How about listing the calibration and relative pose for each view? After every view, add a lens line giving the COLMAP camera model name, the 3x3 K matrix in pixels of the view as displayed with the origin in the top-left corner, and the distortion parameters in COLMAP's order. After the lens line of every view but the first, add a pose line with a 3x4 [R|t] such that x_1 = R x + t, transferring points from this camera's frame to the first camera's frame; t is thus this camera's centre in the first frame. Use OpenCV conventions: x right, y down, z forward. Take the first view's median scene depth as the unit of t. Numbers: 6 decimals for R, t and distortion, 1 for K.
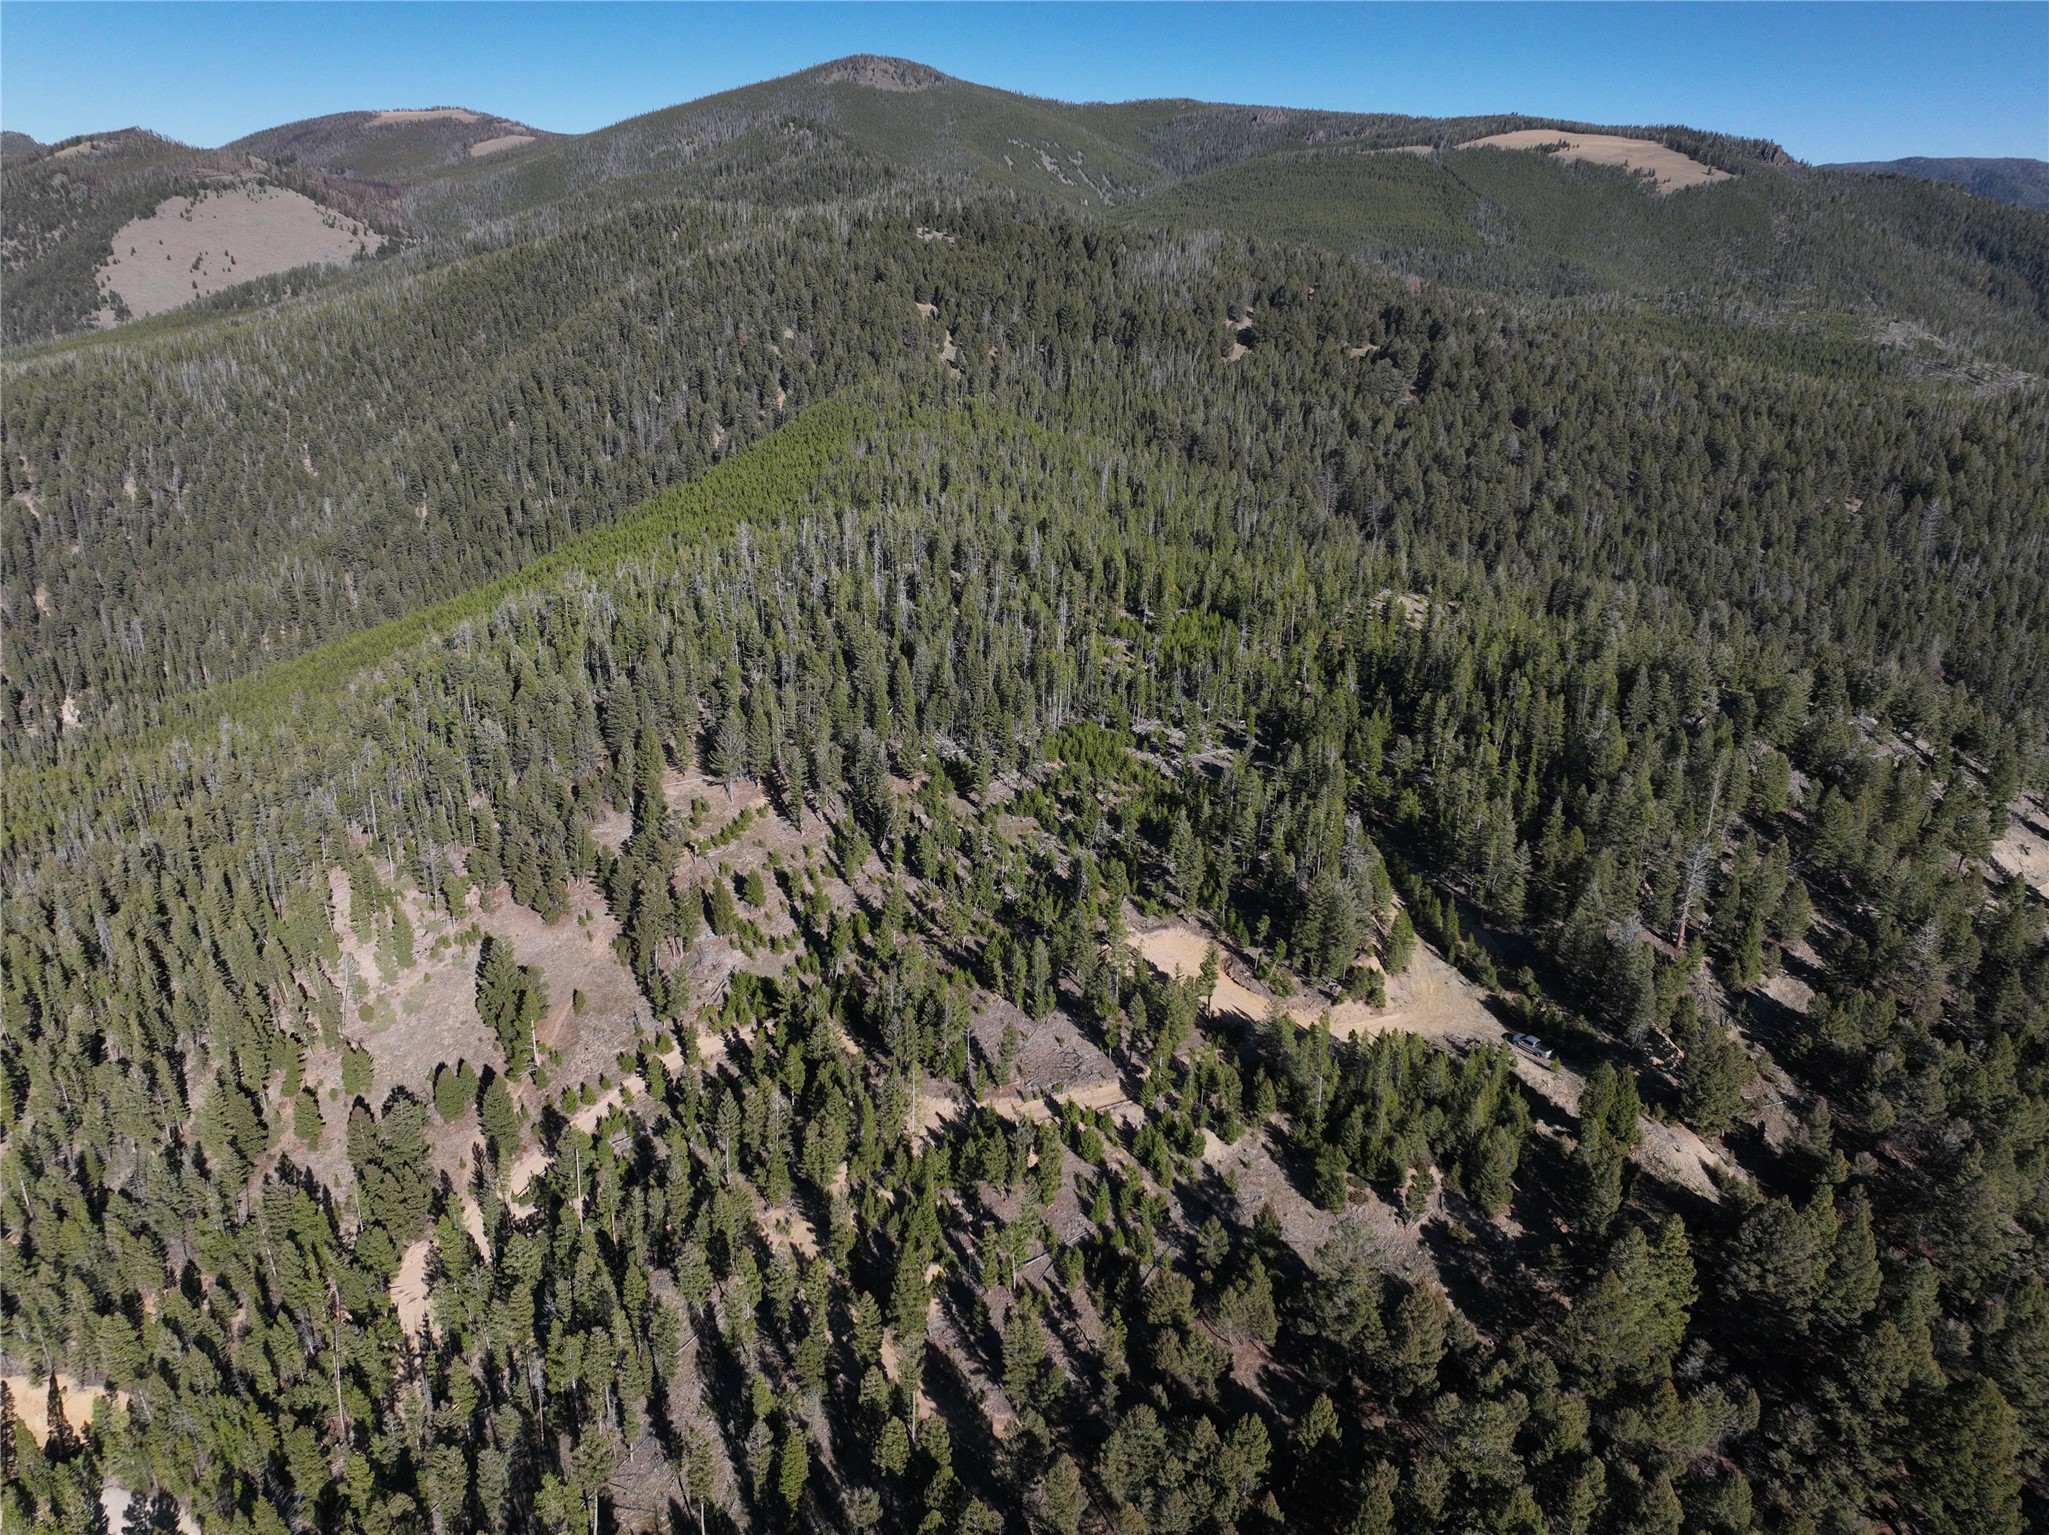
lens RADIAL K [[1432.2, 0, 1024.5], [0, 1432.2, 767.5], [0, 0, 1]] dist [0.002214, 0.000221]
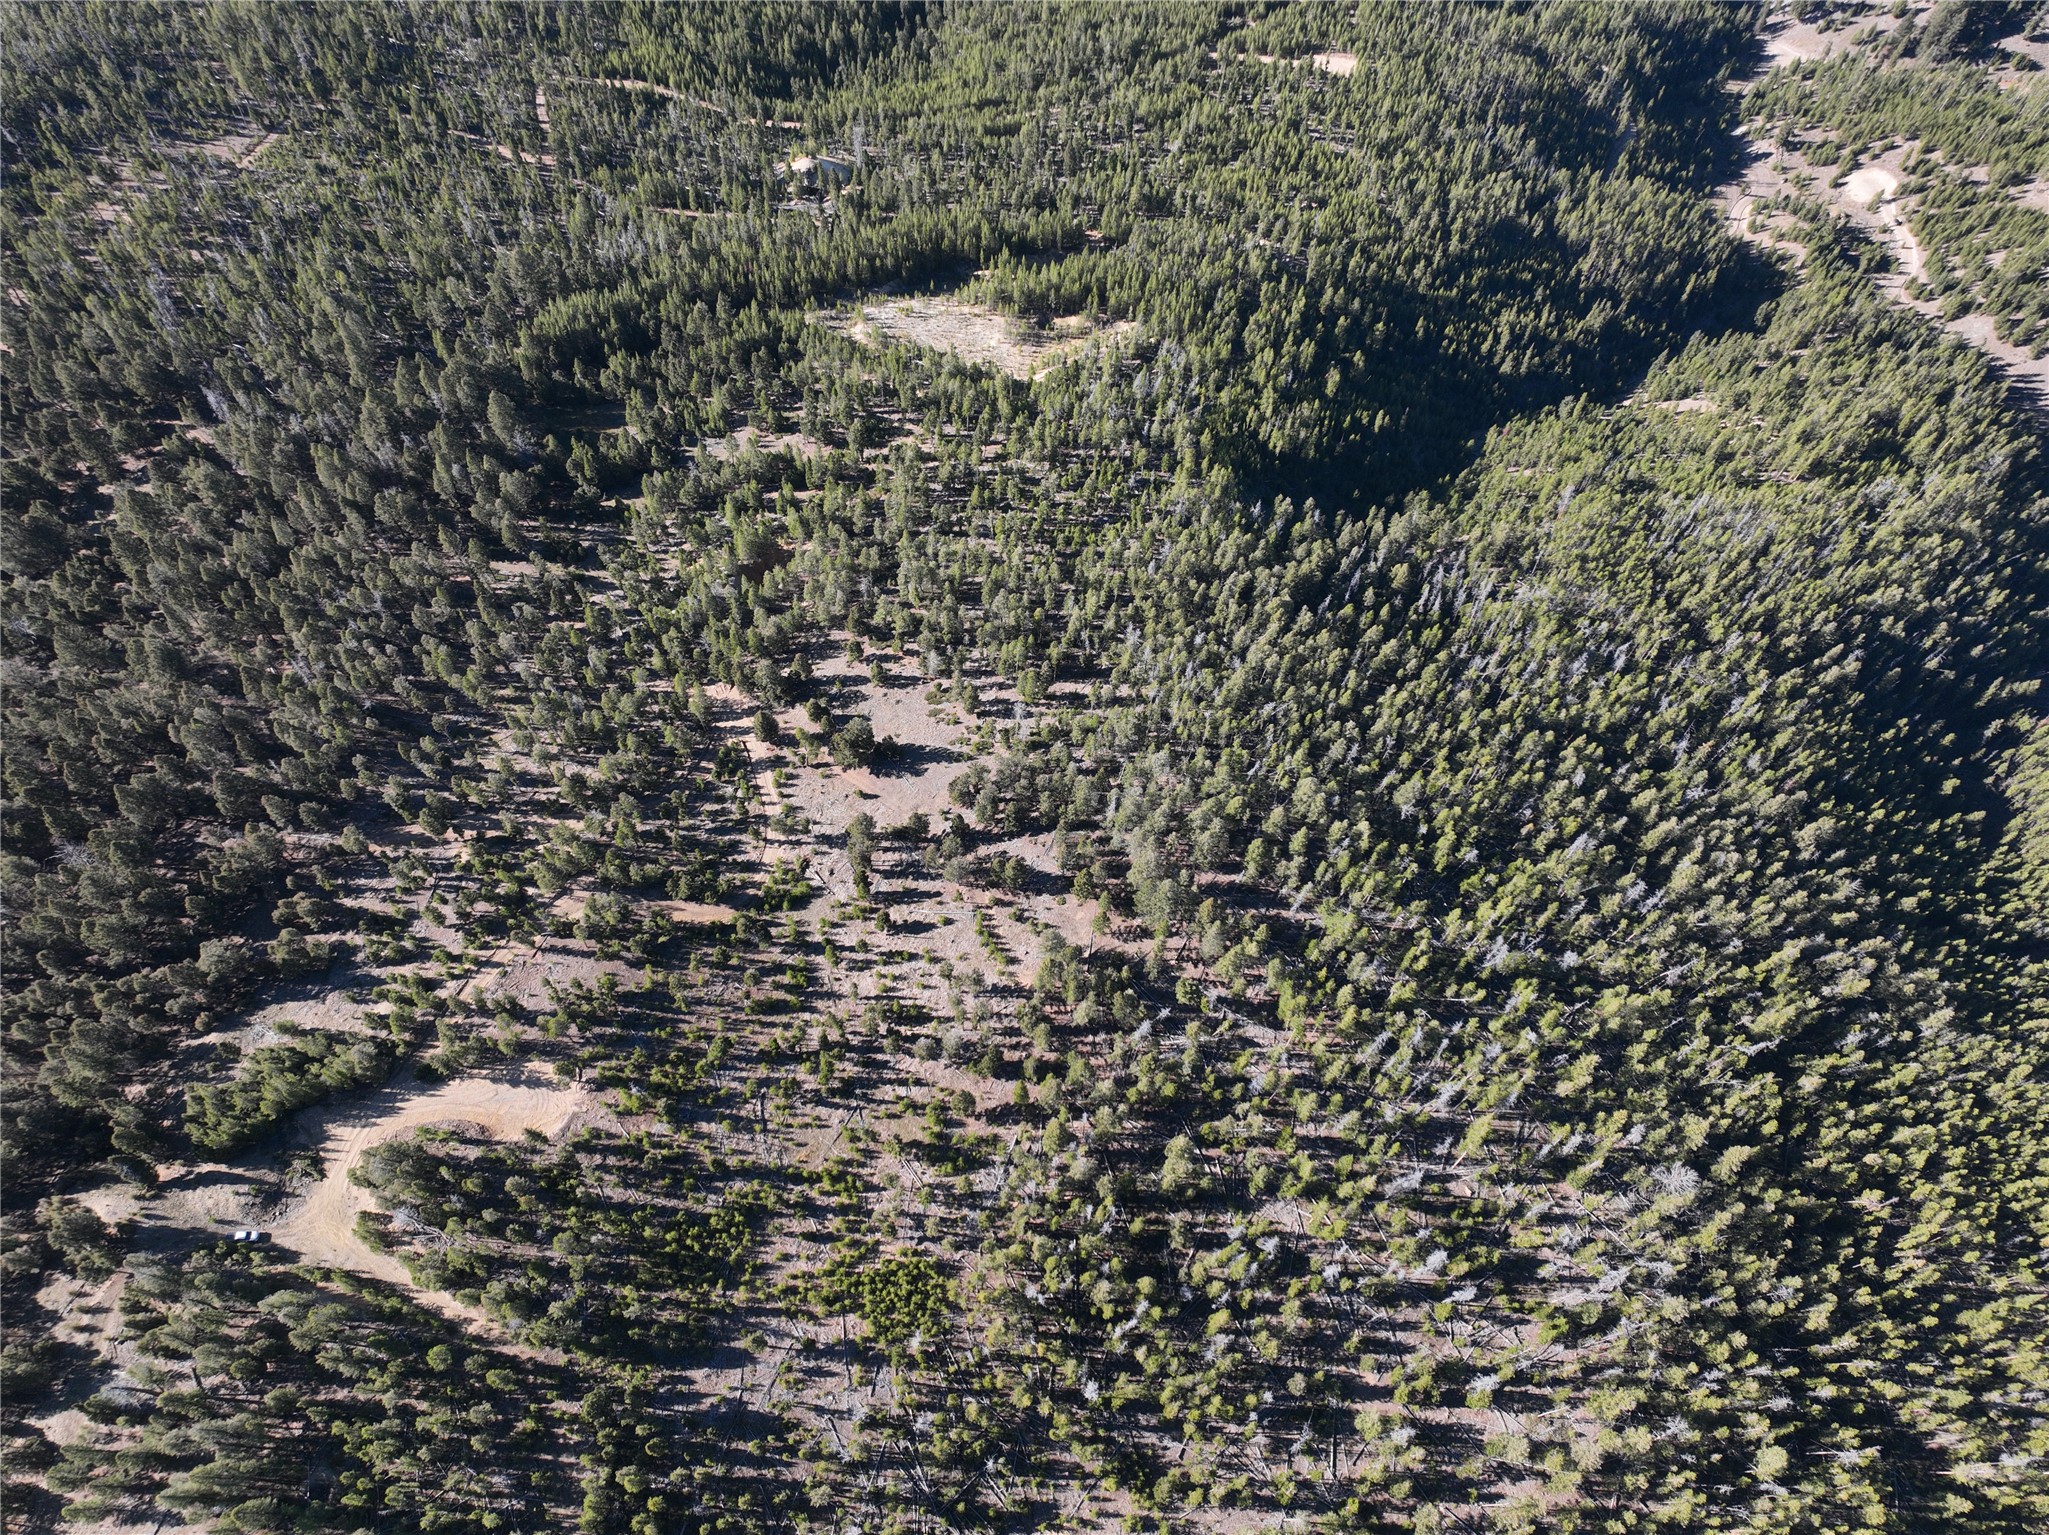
lens RADIAL K [[1432.2, 0, 1024.5], [0, 1432.2, 767.5], [0, 0, 1]] dist [0.002214, 0.000221]
pose [[-0.551710, 0.724702, -0.412823, 0.161714], [-0.325928, 0.268276, 0.906532, -1.195475], [0.767715, 0.634693, 0.088190, 1.023724]]
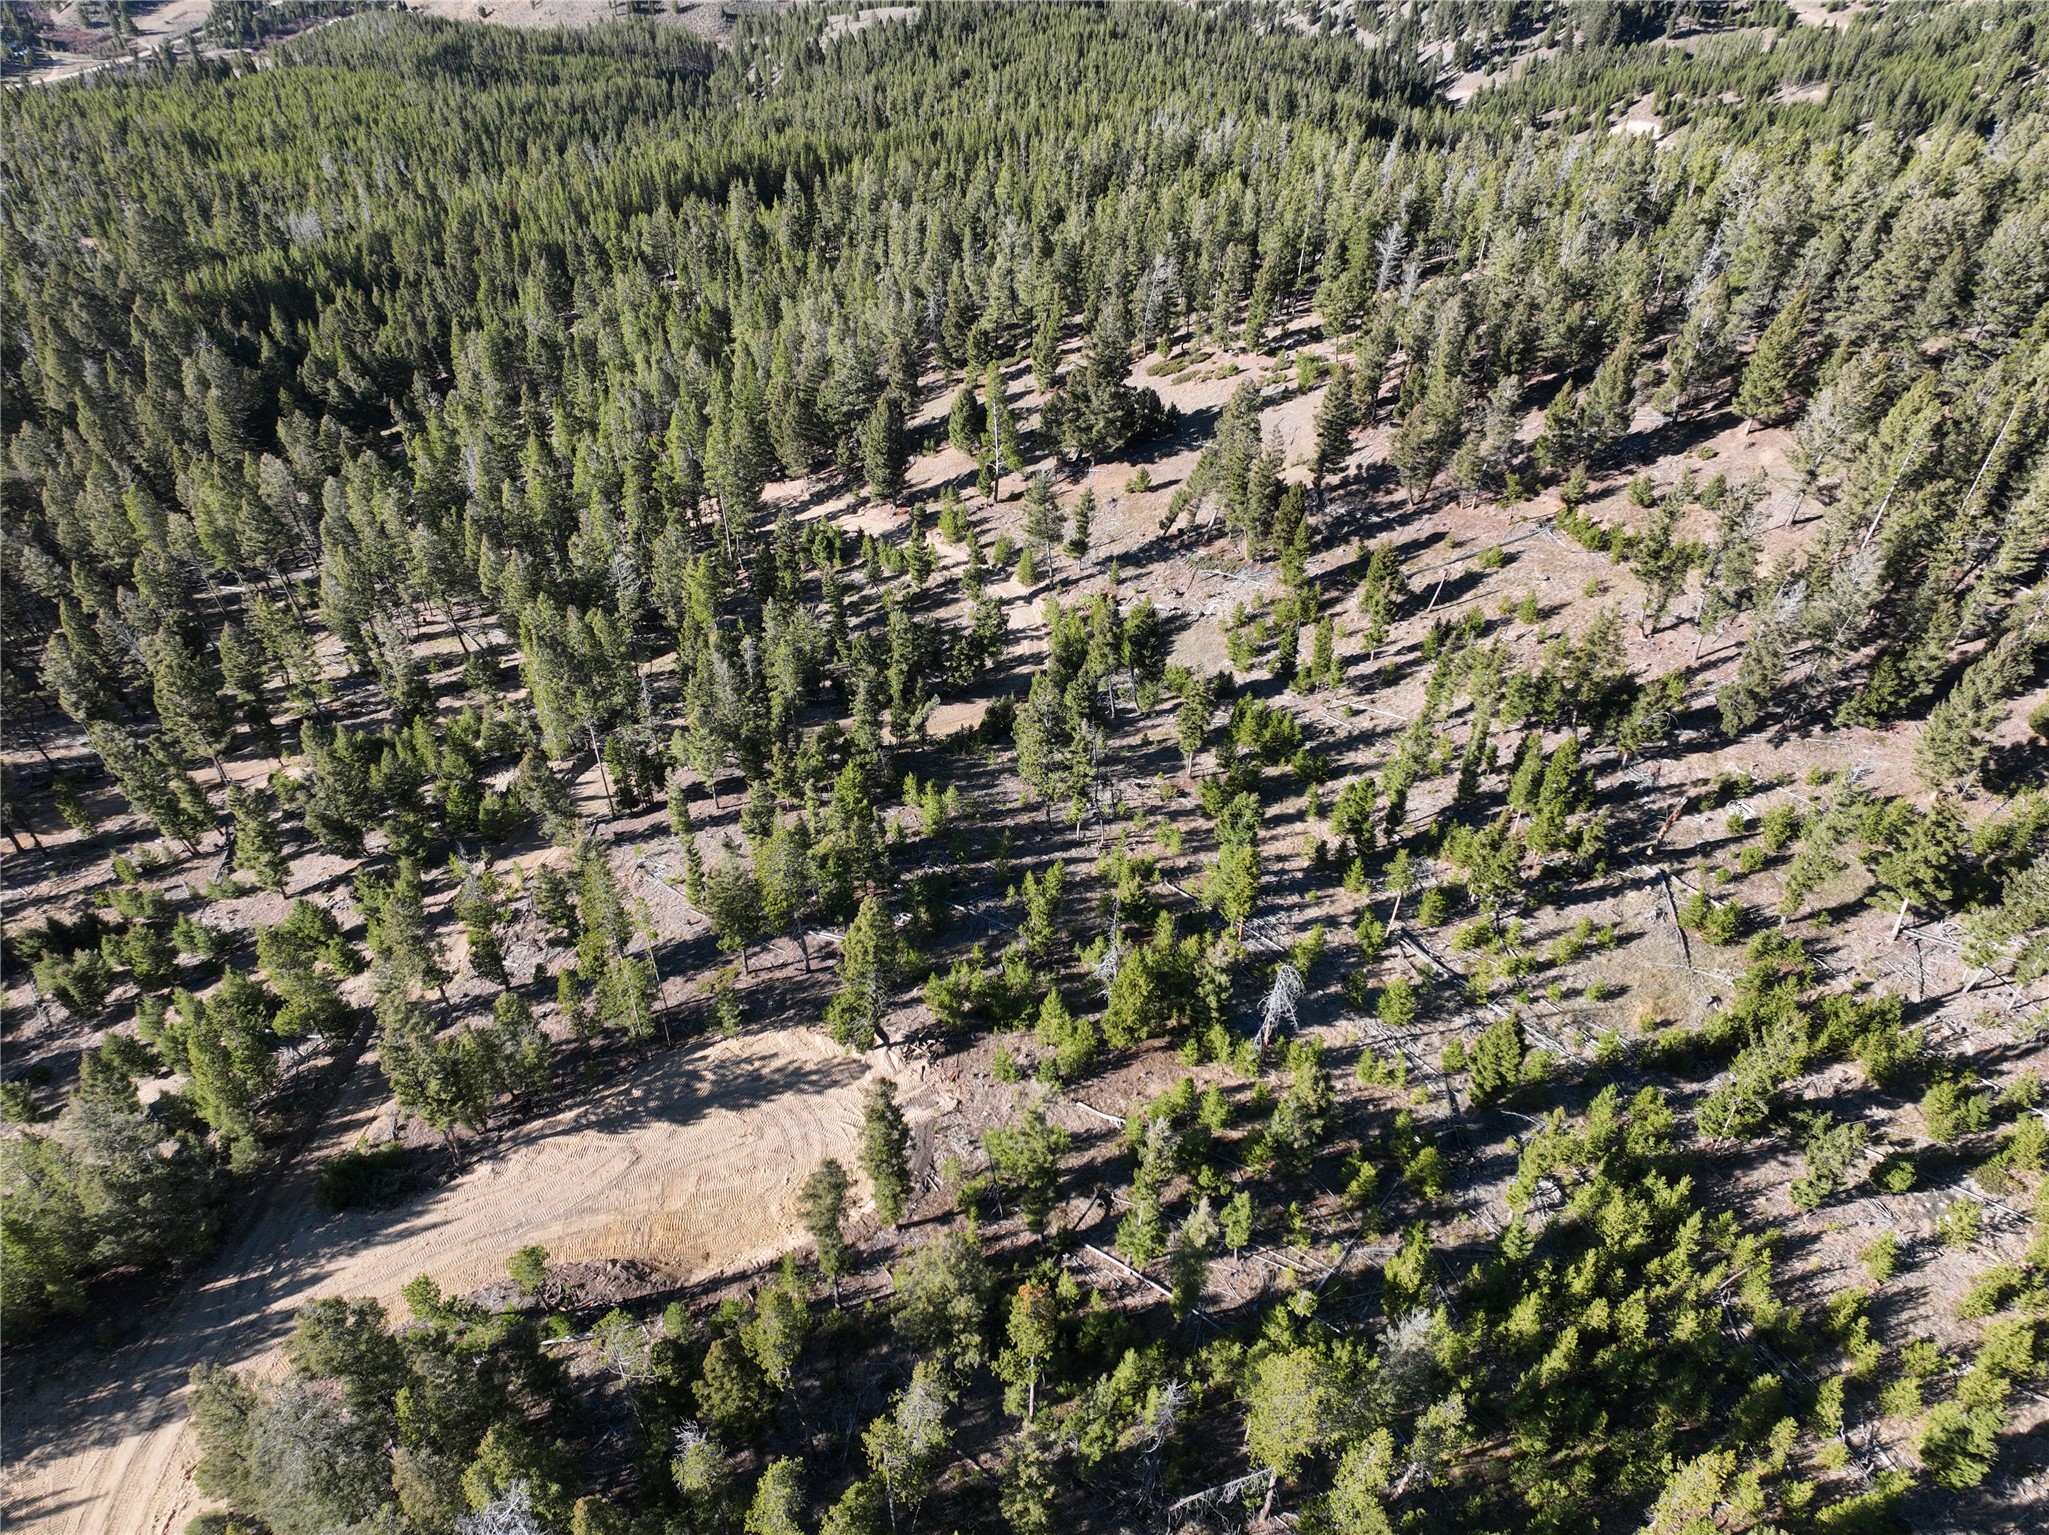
lens RADIAL K [[1432.2, 0, 1024.5], [0, 1432.2, 767.5], [0, 0, 1]] dist [0.002214, 0.000221]
pose [[-0.218495, 0.665824, -0.713399, 0.276112], [-0.366634, 0.621492, 0.692335, -0.197961], [0.904345, 0.412828, 0.108321, 0.970651]]
